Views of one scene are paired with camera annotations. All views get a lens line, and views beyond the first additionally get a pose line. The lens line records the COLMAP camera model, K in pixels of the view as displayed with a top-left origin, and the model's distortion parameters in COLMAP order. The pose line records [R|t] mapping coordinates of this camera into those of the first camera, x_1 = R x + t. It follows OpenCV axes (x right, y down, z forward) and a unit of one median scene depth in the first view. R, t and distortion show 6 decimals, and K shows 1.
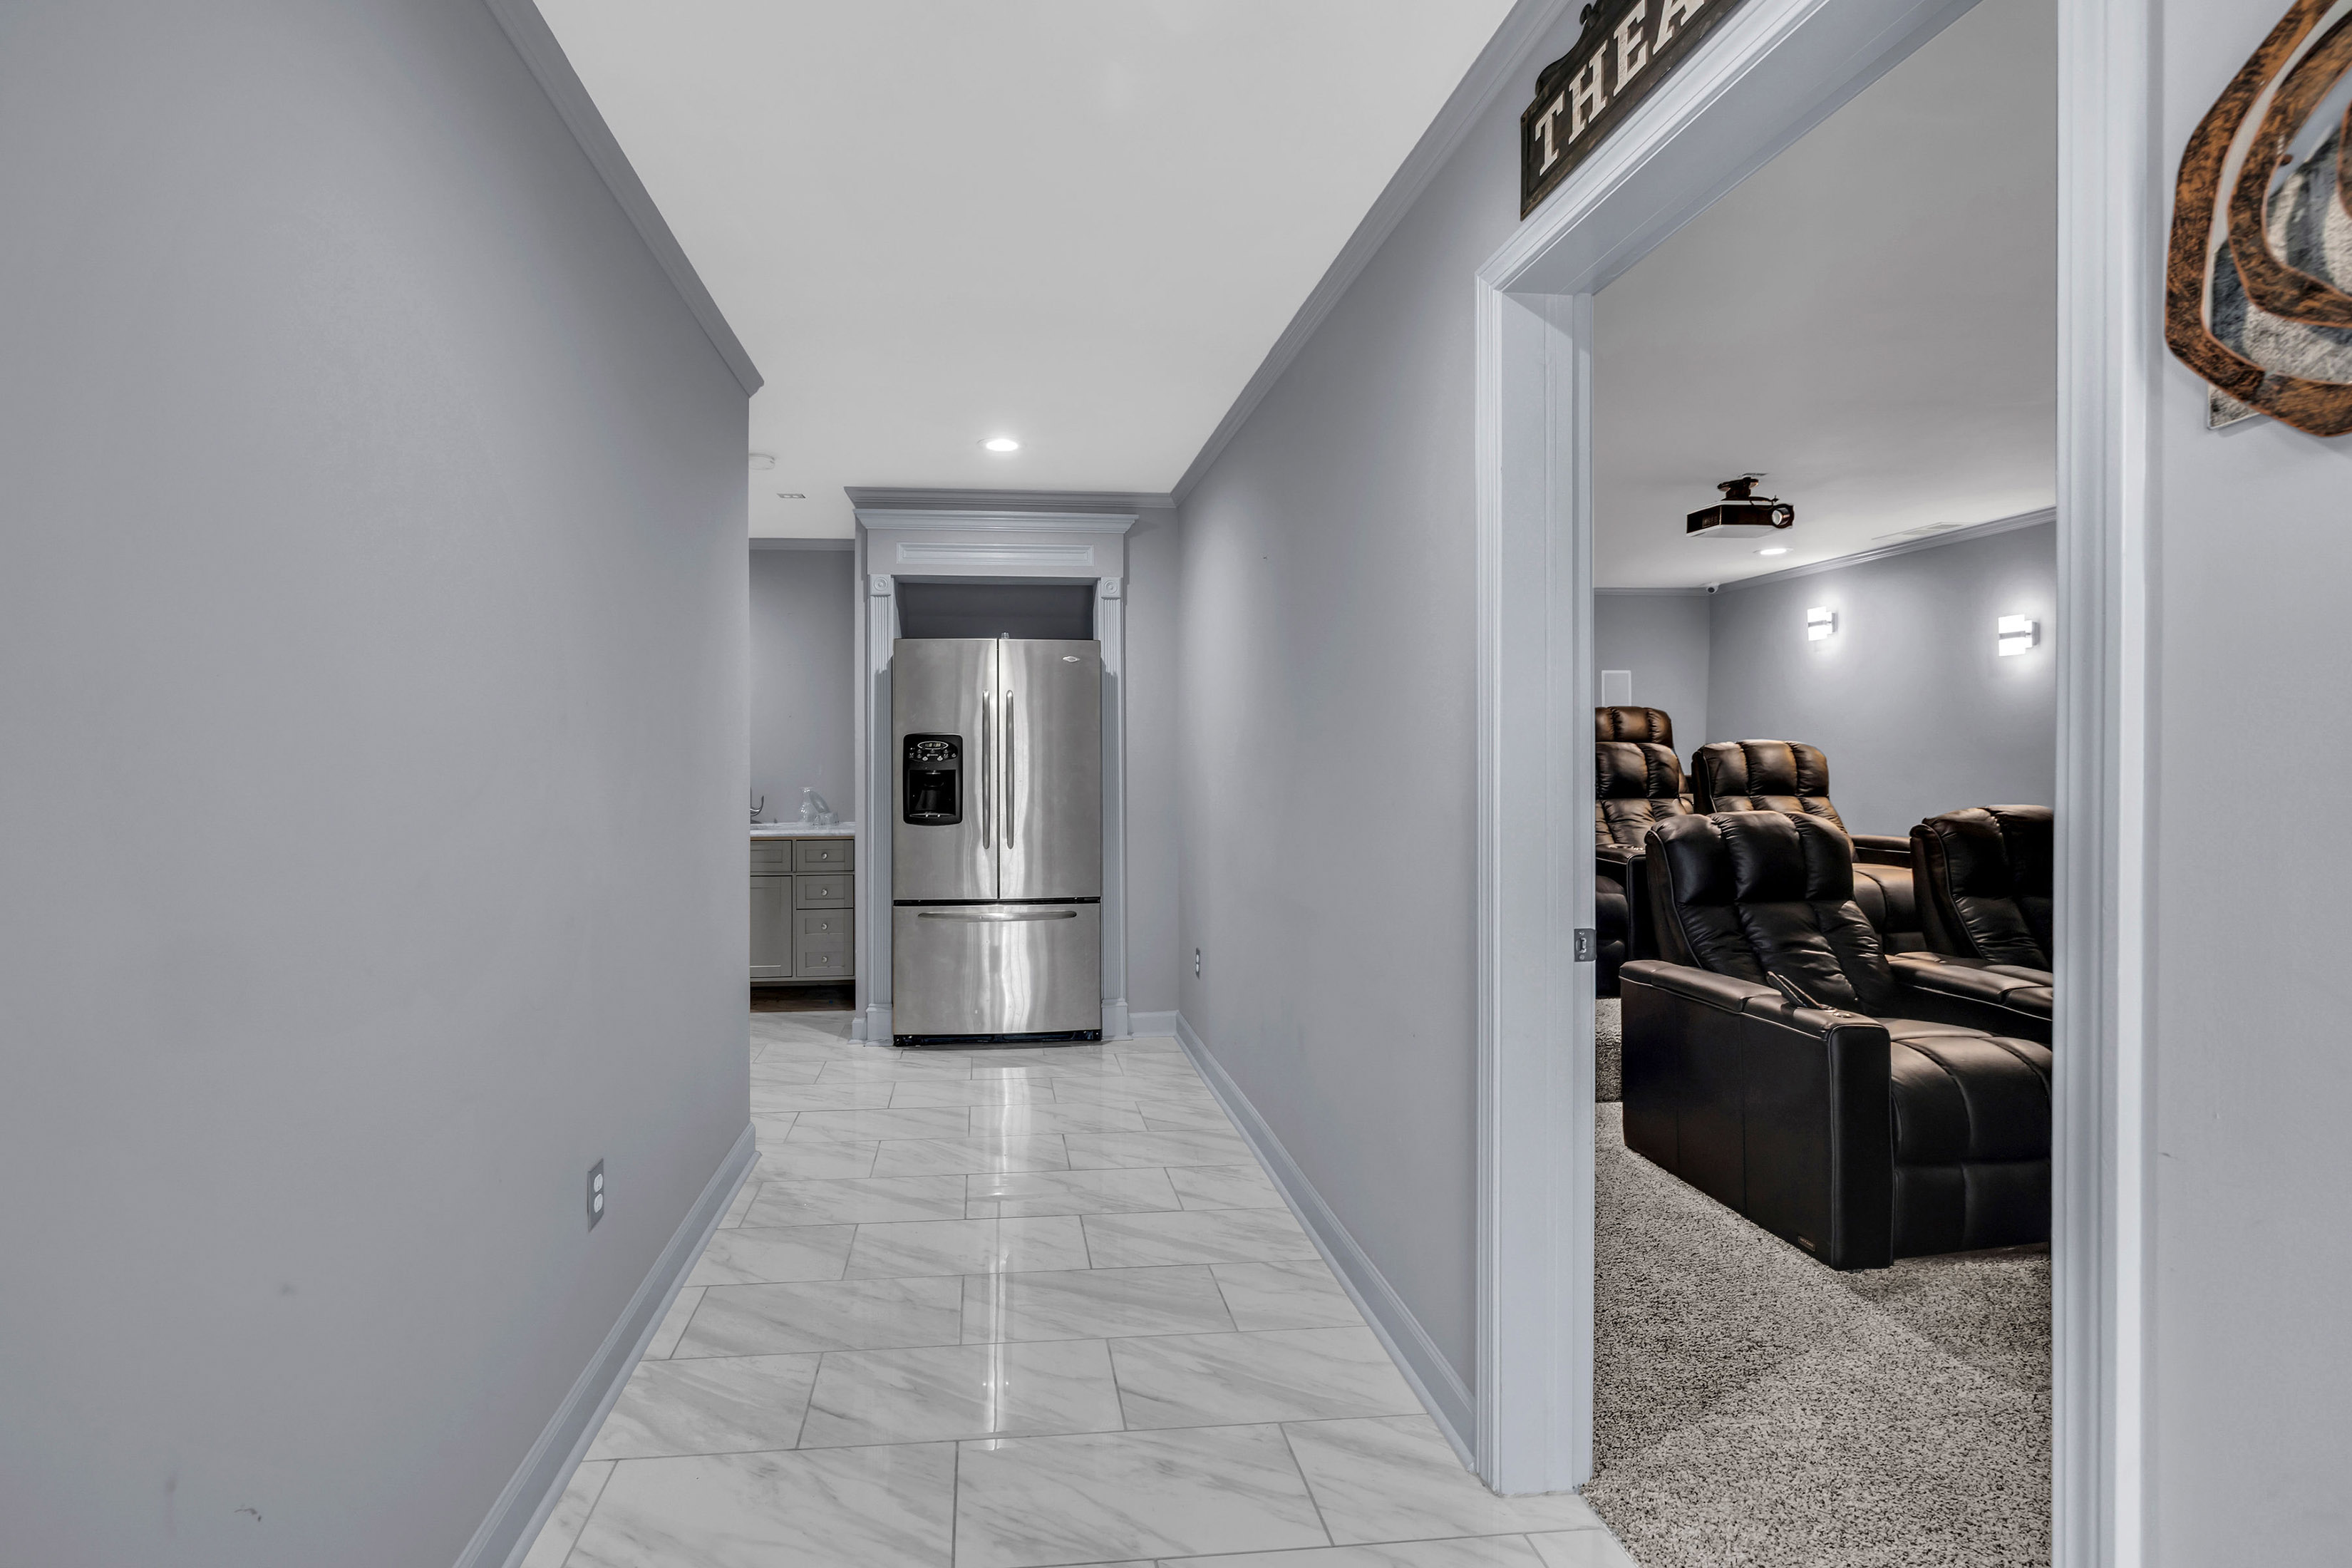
lens RADIAL K [[990.4, 0, 1088.1], [0, 990.4, 756.9], [0, 0, 1]] dist [-0.000545, -0.000254]
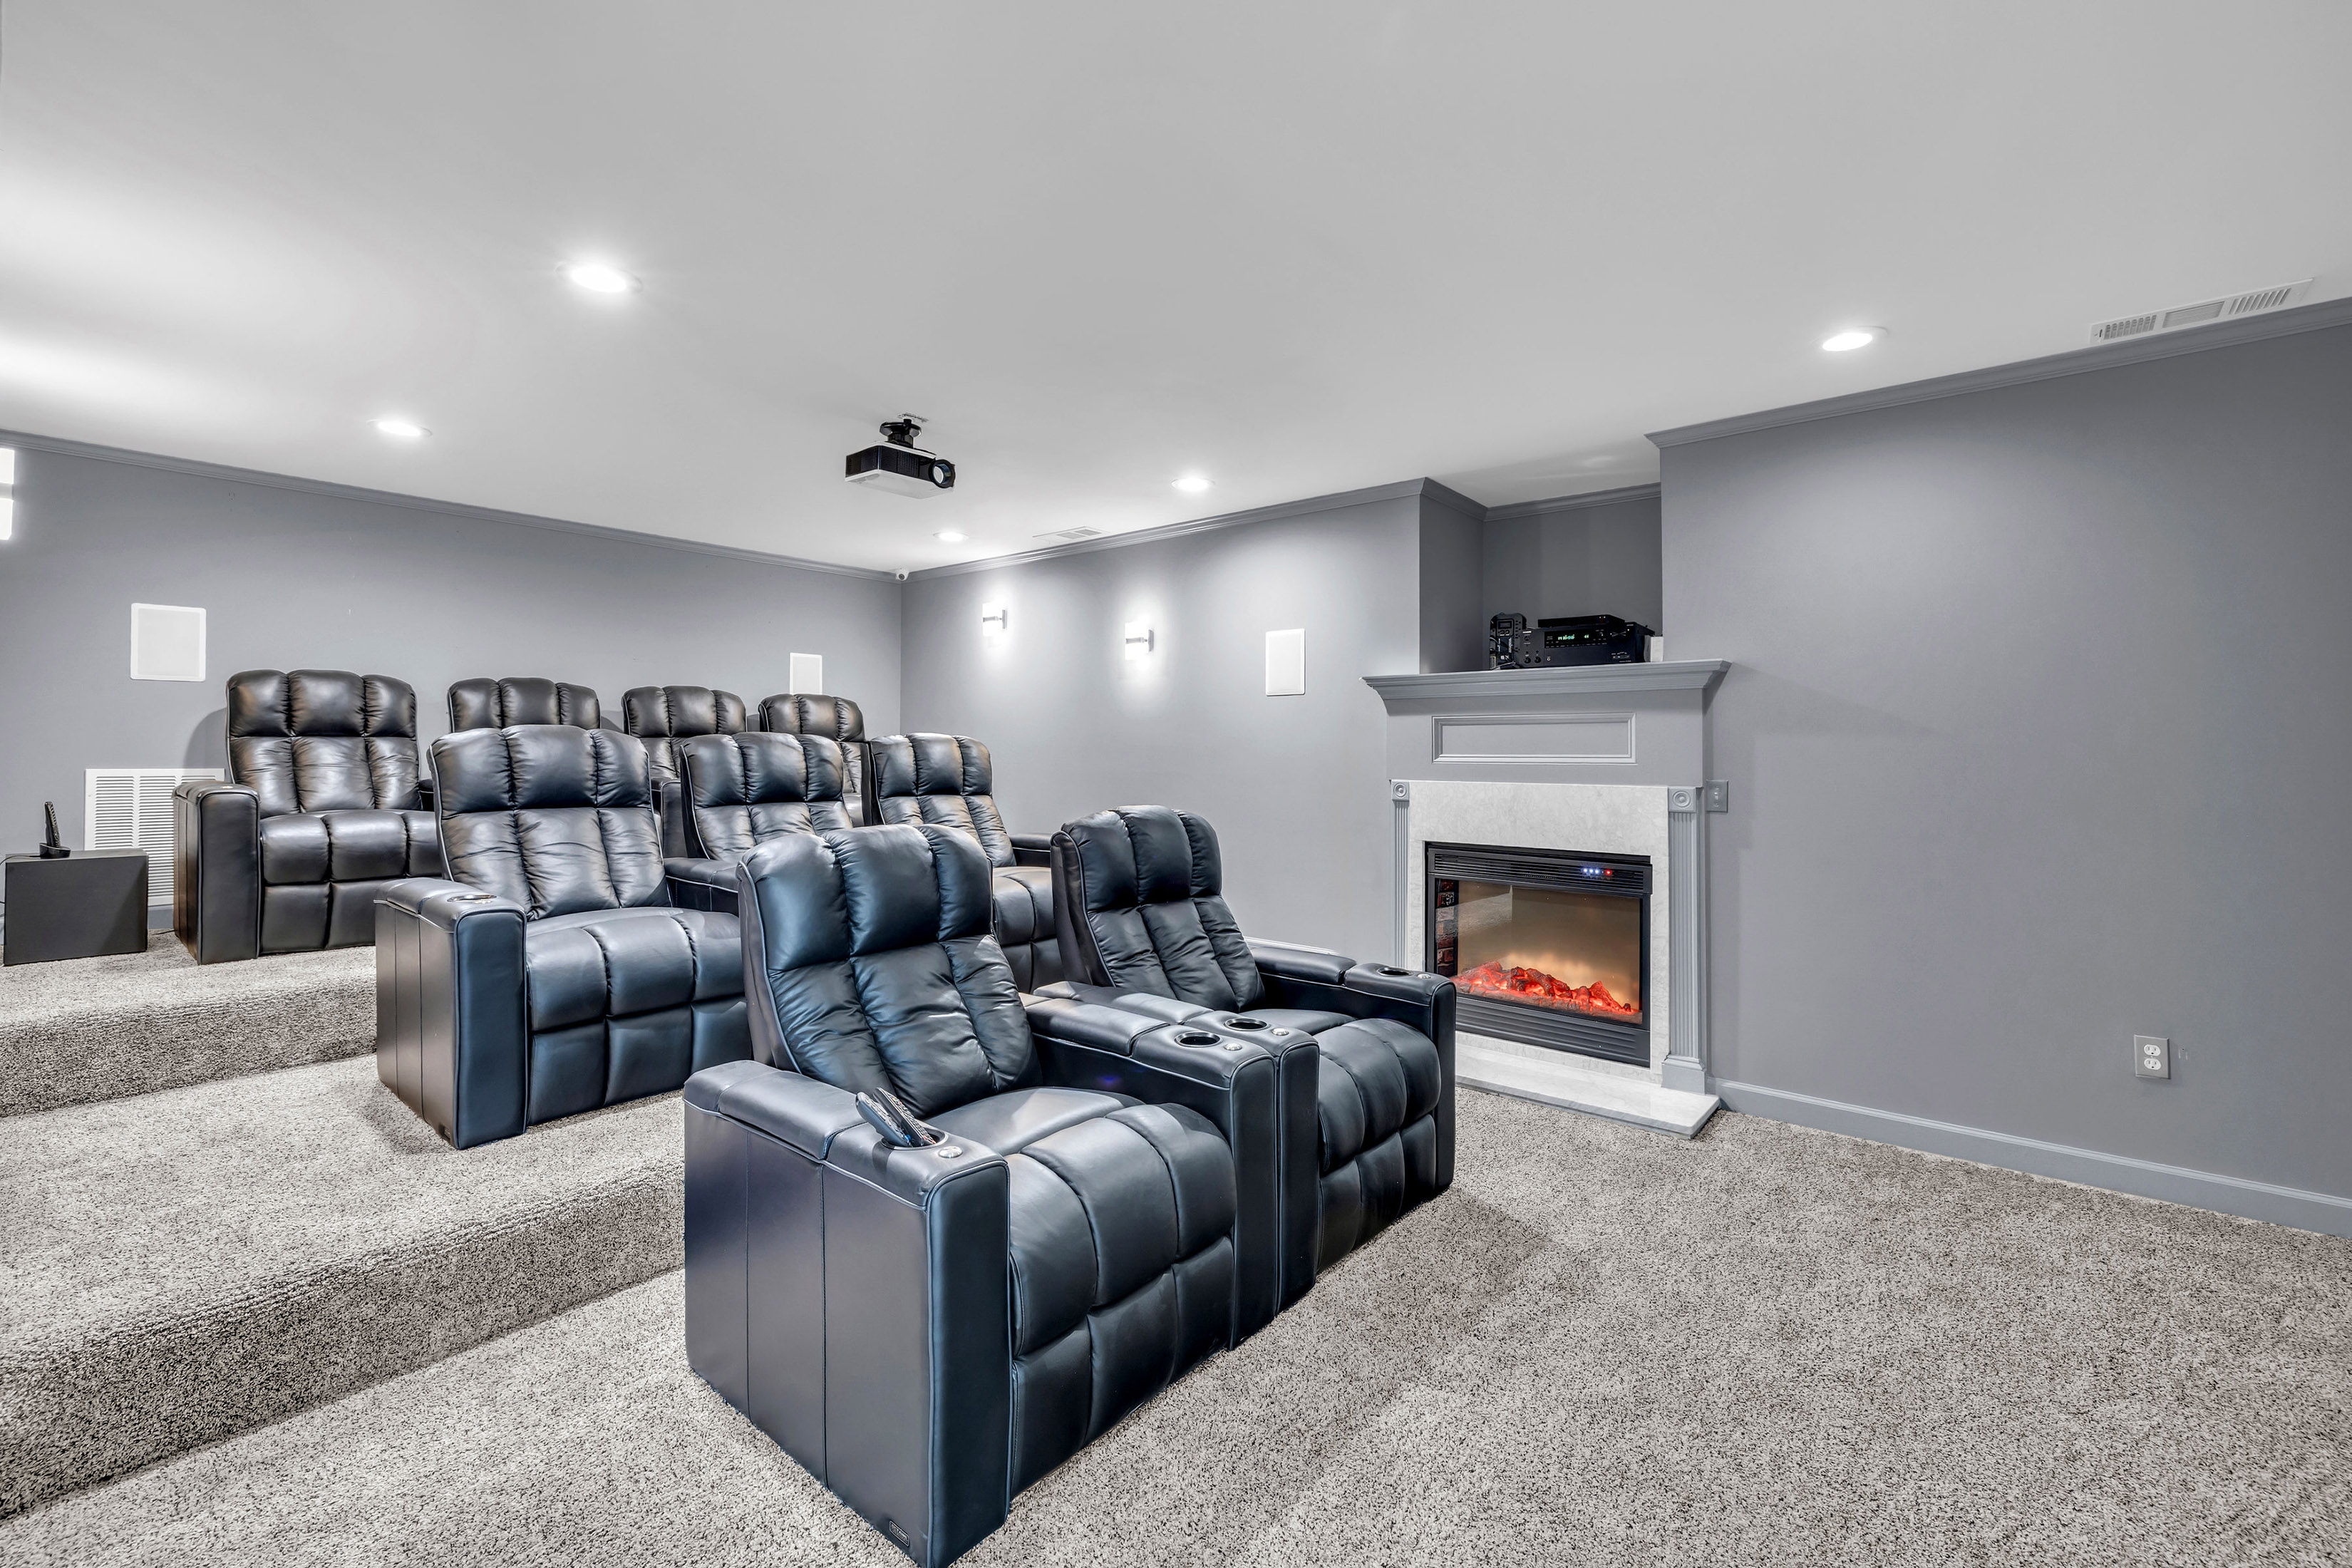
lens RADIAL K [[990.4, 0, 1088.1], [0, 990.4, 756.9], [0, 0, 1]] dist [-0.000545, -0.000254]
pose [[0.757787, 0.004390, 0.652487, 0.273383], [-0.007782, 0.999967, 0.002310, 0.001053], [-0.652456, -0.006828, 0.757796, 0.305067]]
